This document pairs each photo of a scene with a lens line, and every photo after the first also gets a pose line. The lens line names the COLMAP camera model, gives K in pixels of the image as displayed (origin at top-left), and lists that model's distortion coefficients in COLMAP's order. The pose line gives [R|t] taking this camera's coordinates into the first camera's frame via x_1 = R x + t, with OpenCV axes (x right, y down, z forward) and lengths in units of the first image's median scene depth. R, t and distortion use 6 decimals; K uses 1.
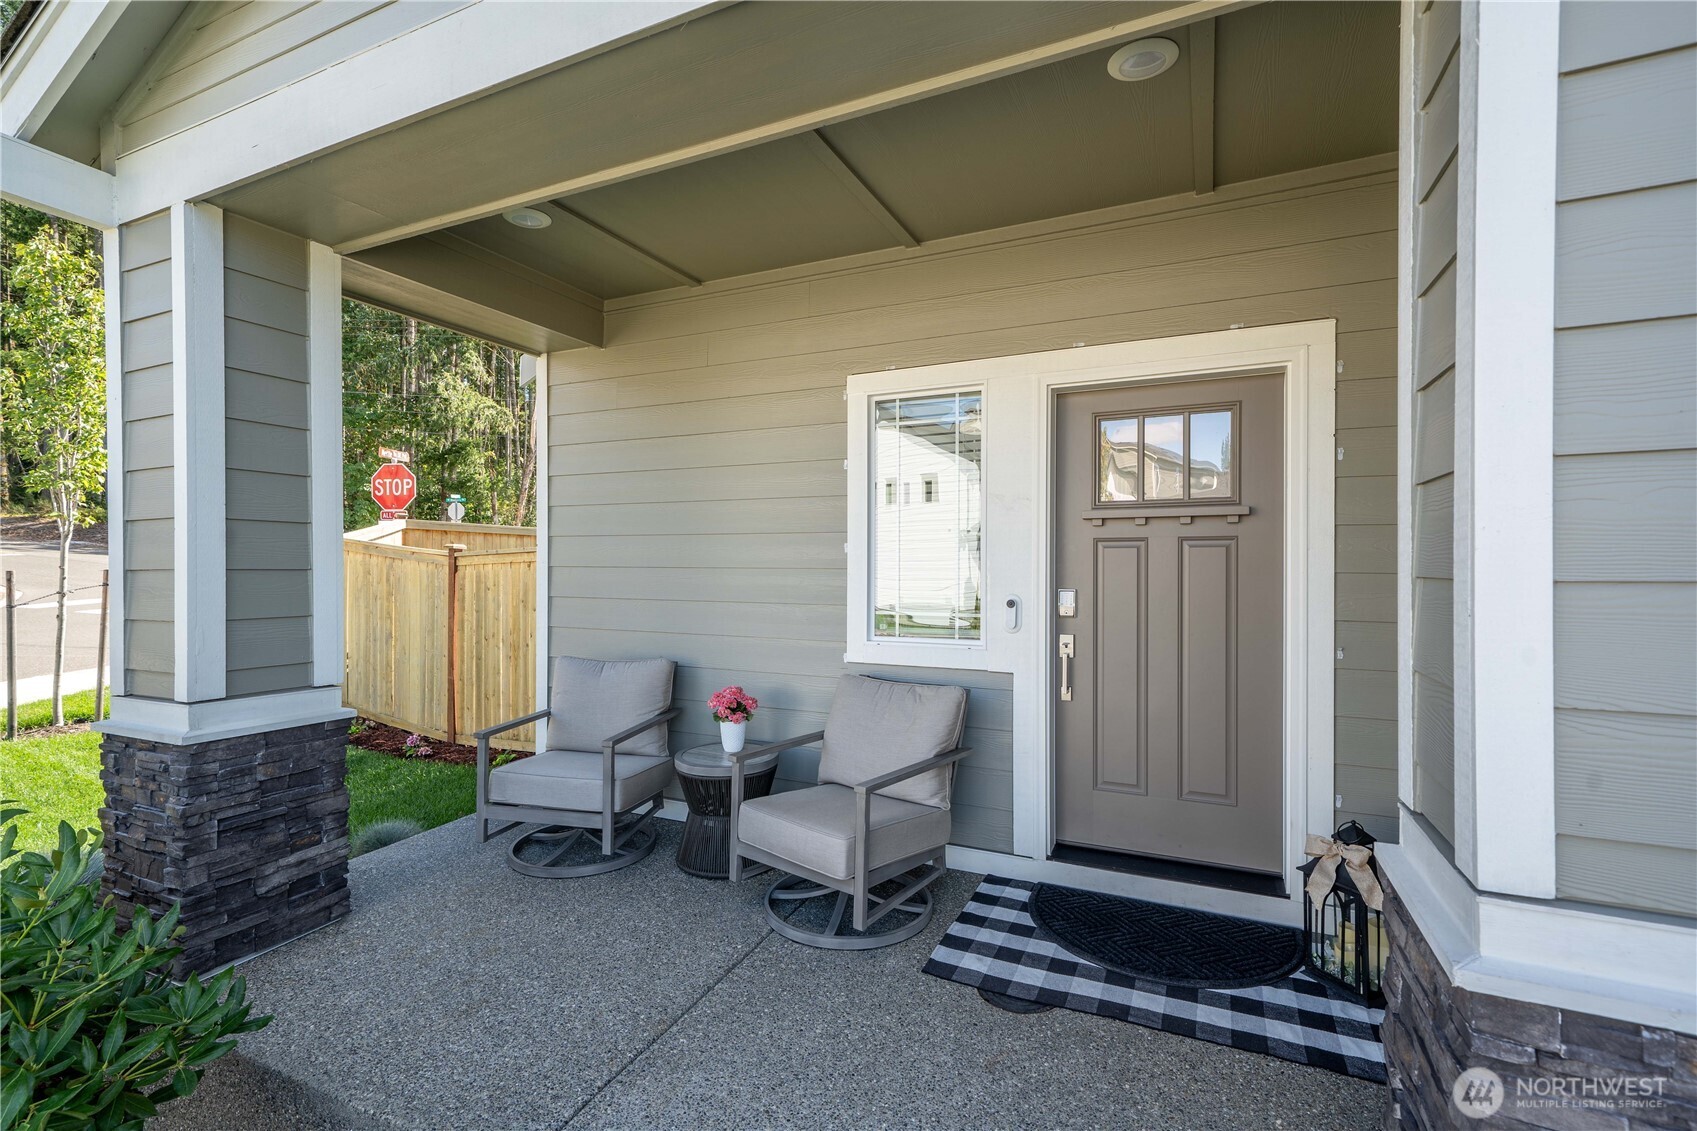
lens RADIAL K [[765.7, 0, 848.5], [0, 765.7, 565.5], [0, 0, 1]] dist [0.000111, 0.000003]
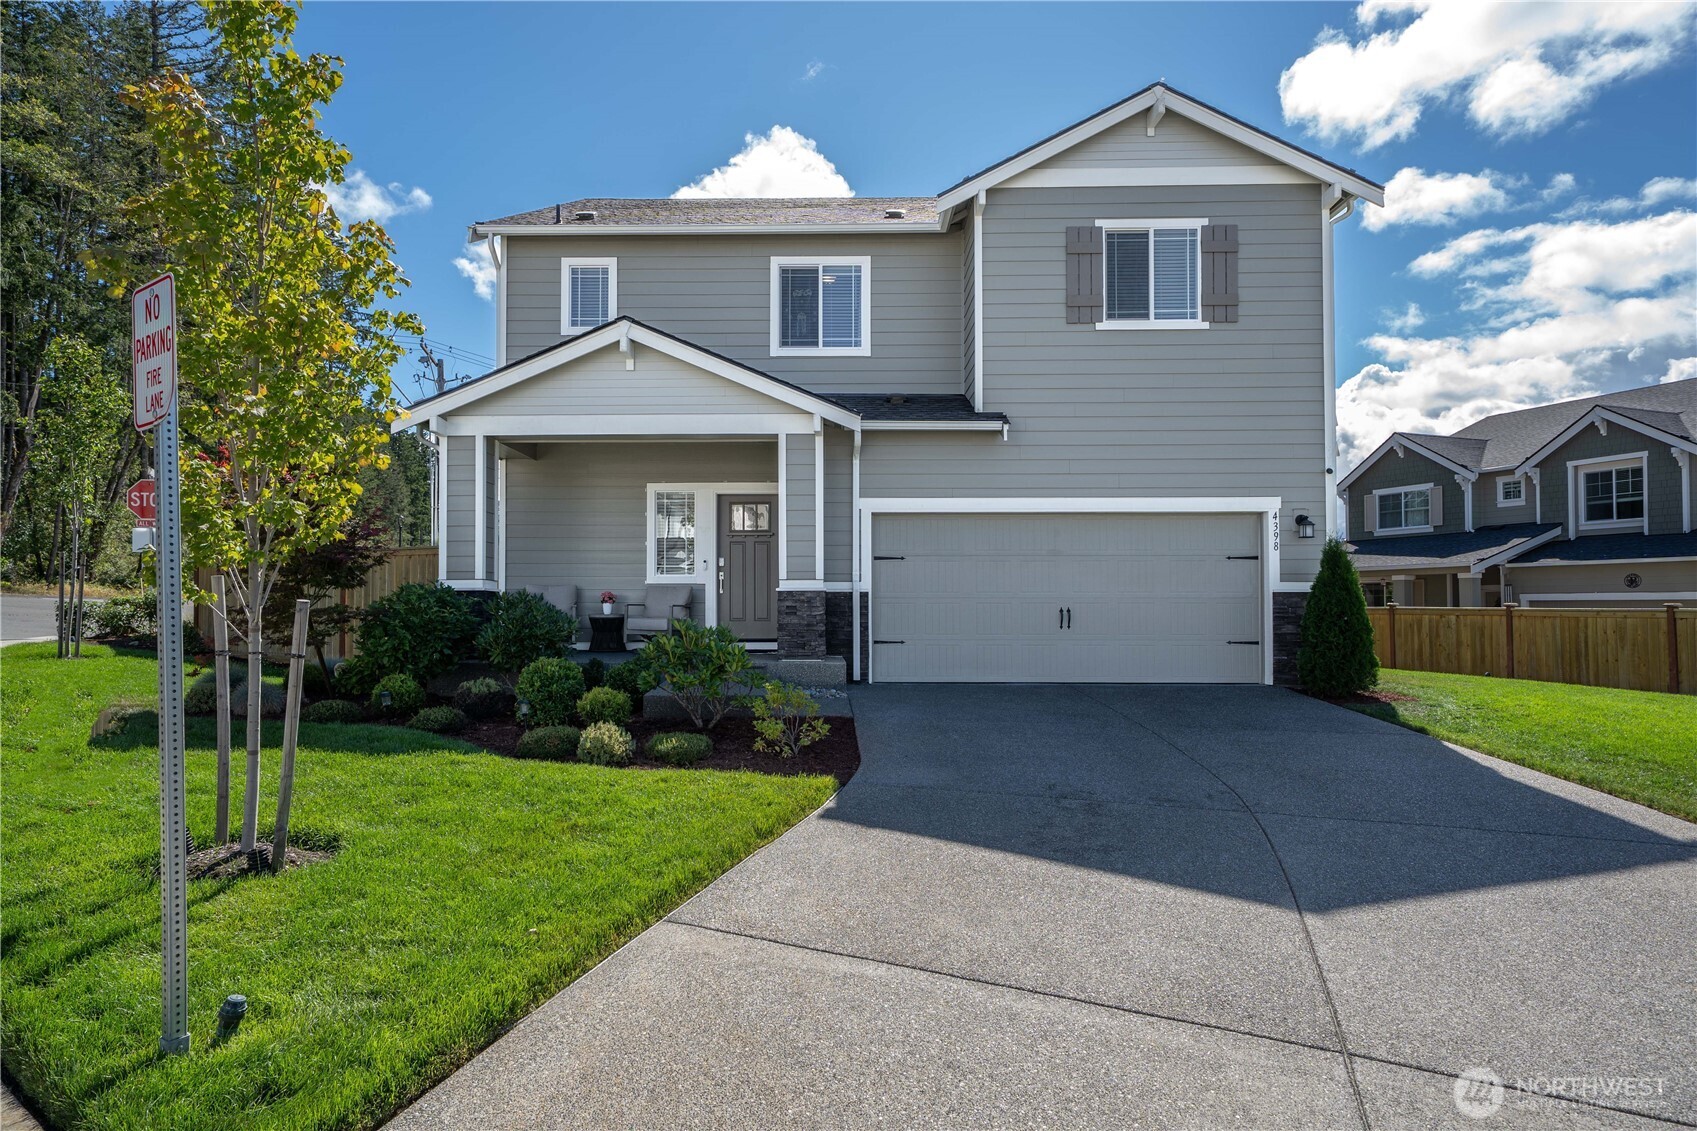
lens RADIAL K [[986.5, 0, 851.0], [0, 986.5, 523.8], [0, 0, 1]] dist [-0.001282, -0.000947]
pose [[0.915680, 0.029128, 0.400851, -0.860971], [0.004416, 0.996581, -0.082503, 0.231110], [-0.401883, 0.077316, 0.912421, -2.939866]]
